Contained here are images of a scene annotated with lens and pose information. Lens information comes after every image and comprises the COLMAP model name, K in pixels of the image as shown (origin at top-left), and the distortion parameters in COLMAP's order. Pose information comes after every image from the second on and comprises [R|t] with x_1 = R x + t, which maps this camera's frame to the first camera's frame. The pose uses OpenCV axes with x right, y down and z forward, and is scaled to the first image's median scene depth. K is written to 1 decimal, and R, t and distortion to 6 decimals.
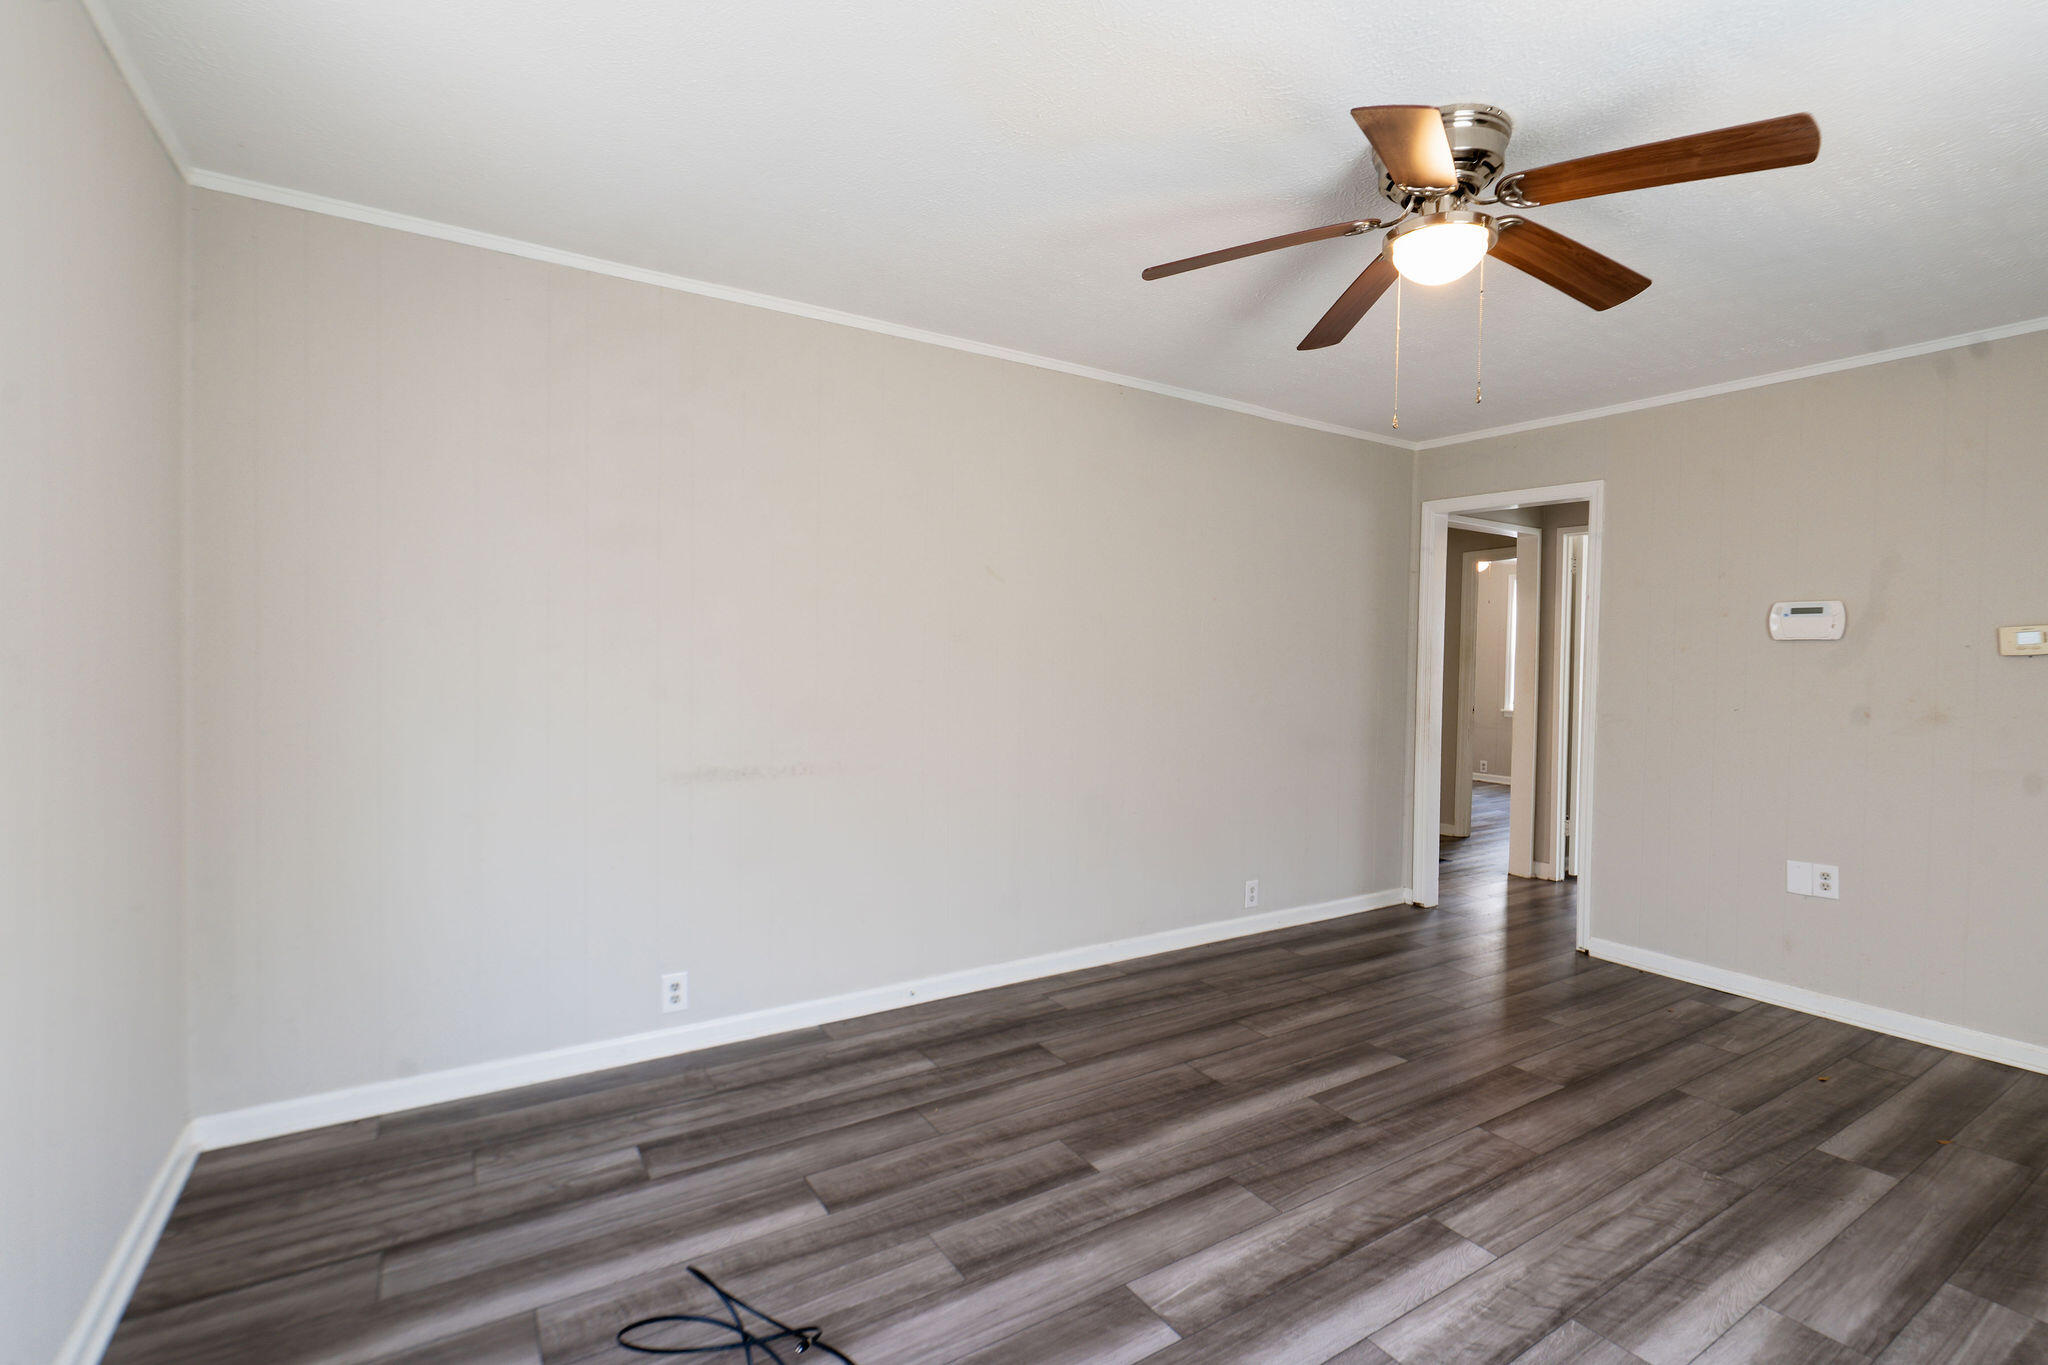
lens RADIAL K [[911.5, 0, 1029.8], [0, 911.5, 679.1], [0, 0, 1]] dist [-0.002366, 0.000400]
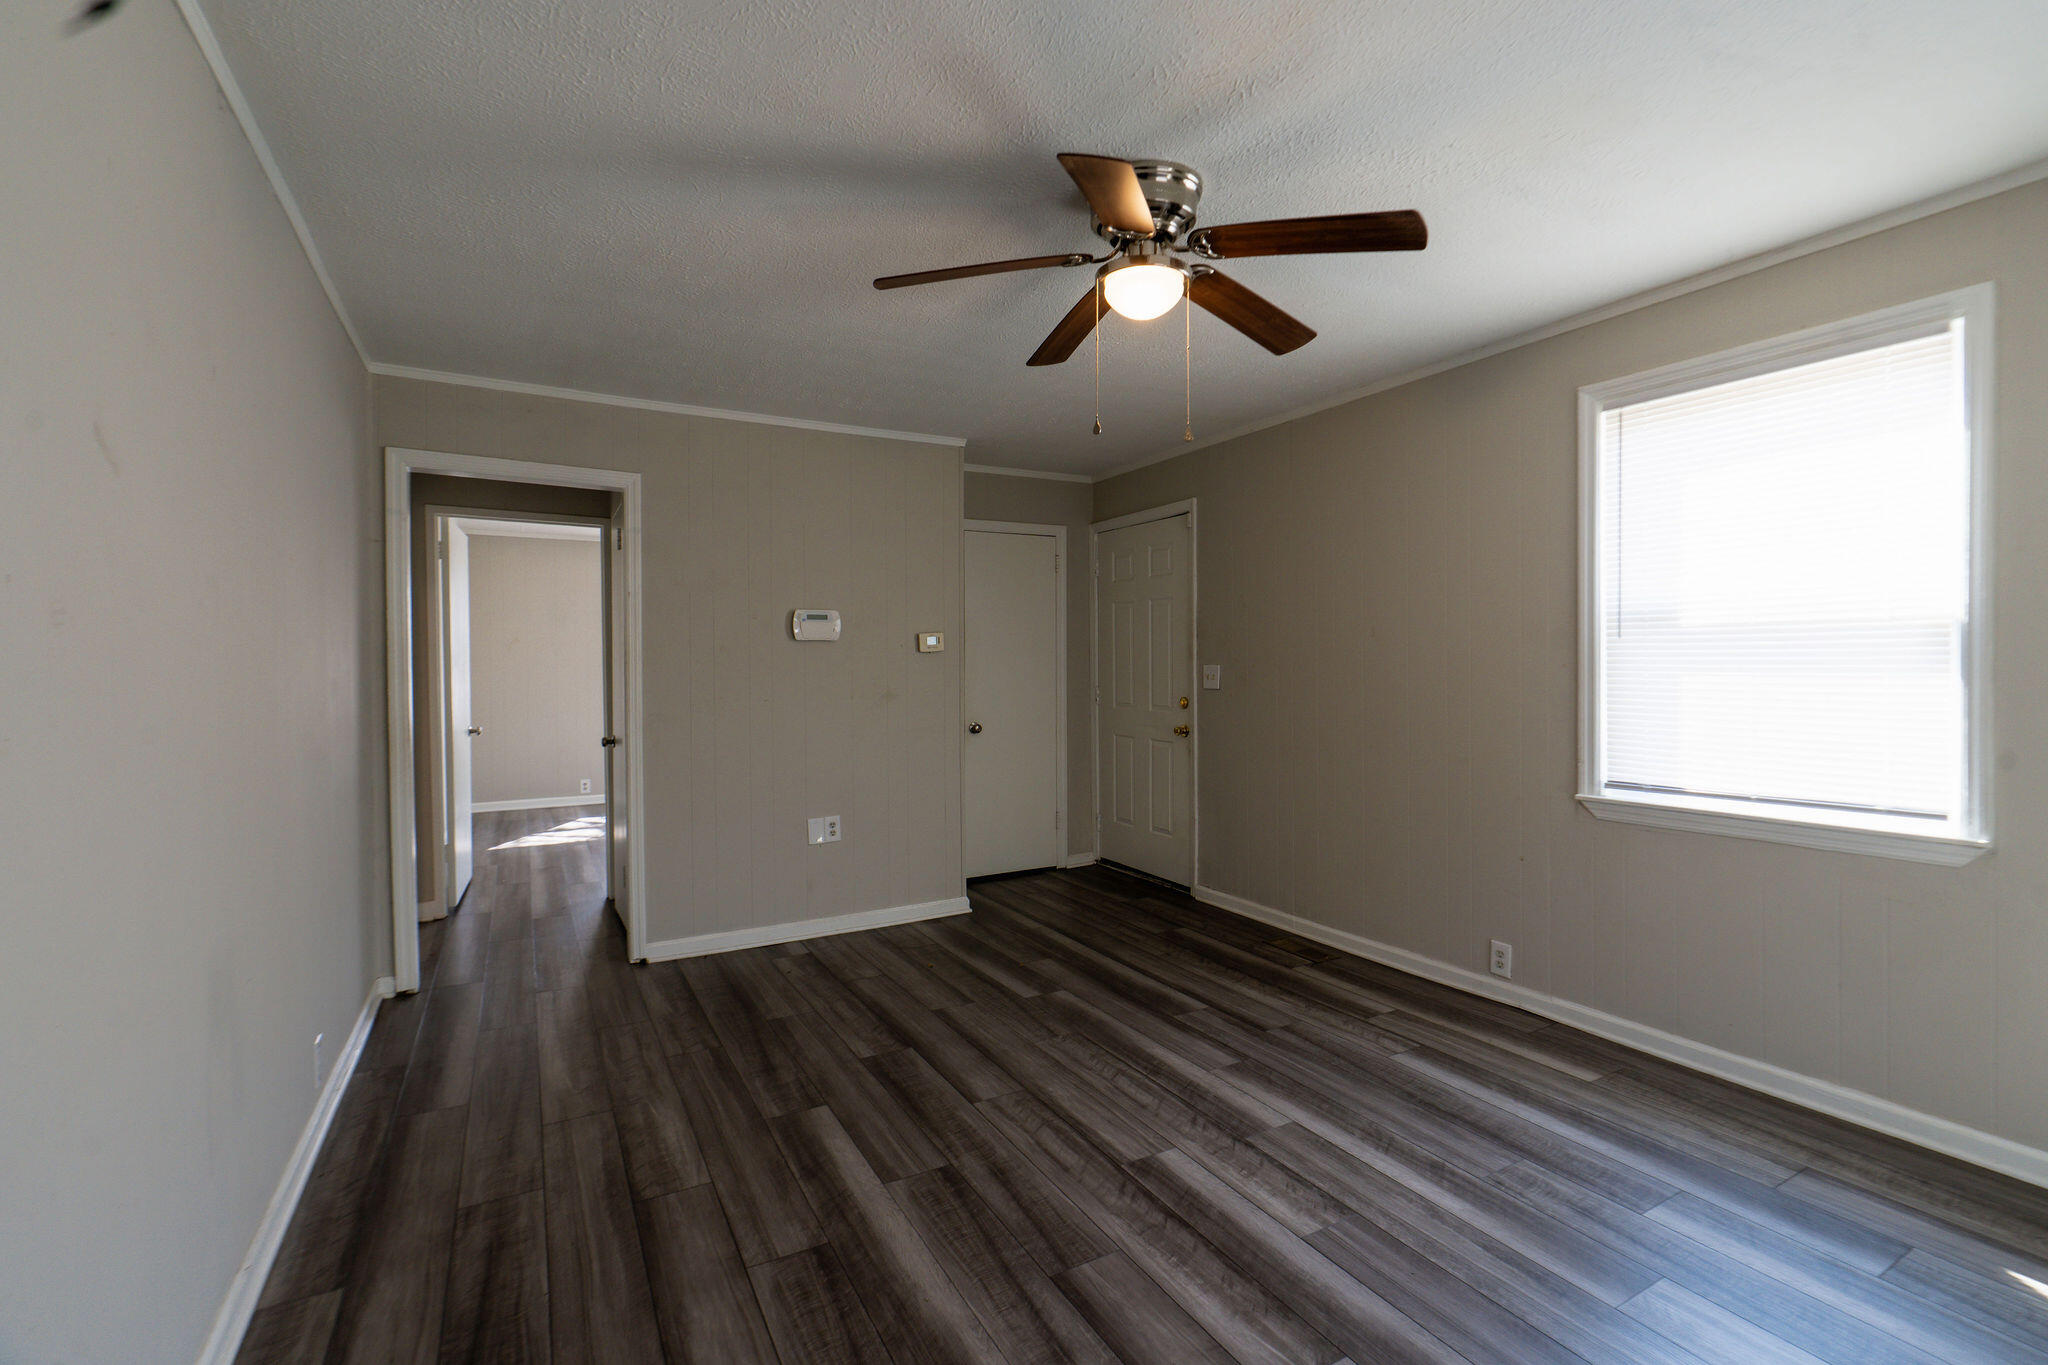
lens RADIAL K [[933.0, 0, 1037.9], [0, 933.0, 675.5], [0, 0, 1]] dist [-0.004285, 0.001242]
pose [[0.052776, -0.026084, 0.998266, -0.596921], [0.028916, 0.999280, 0.024582, -0.024721], [-0.998188, 0.027569, 0.053492, 0.913462]]
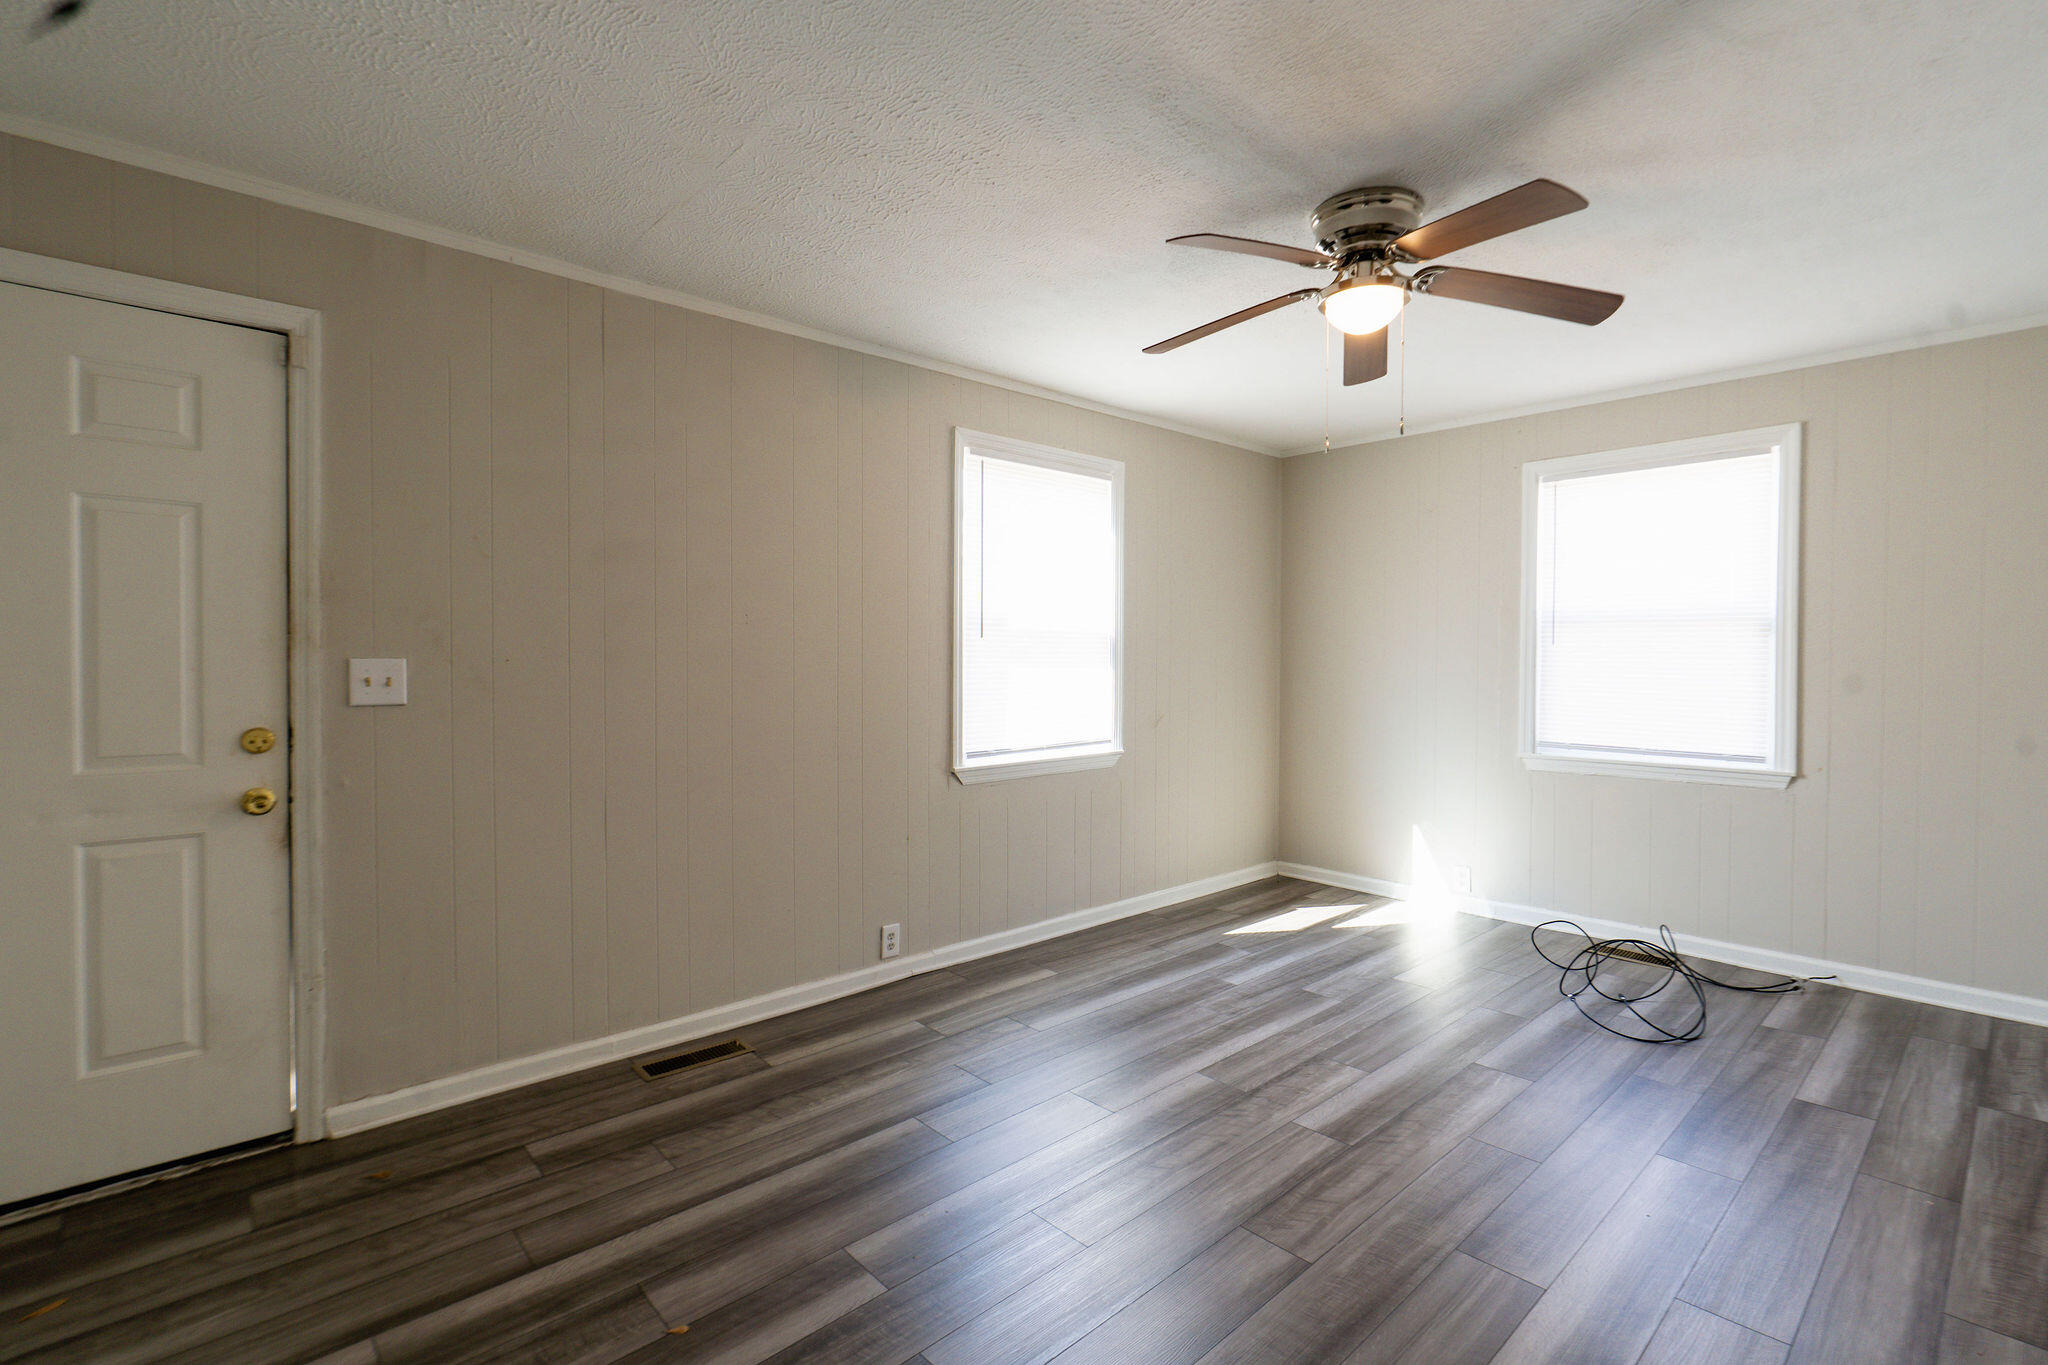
lens RADIAL K [[952.4, 0, 1036.8], [0, 952.4, 677.0], [0, 0, 1]] dist [-0.004708, 0.002016]
pose [[-0.981275, -0.007238, -0.192477, 0.924062], [-0.014085, 0.999315, 0.034226, -0.012030], [0.192097, 0.036296, -0.980704, 1.818448]]
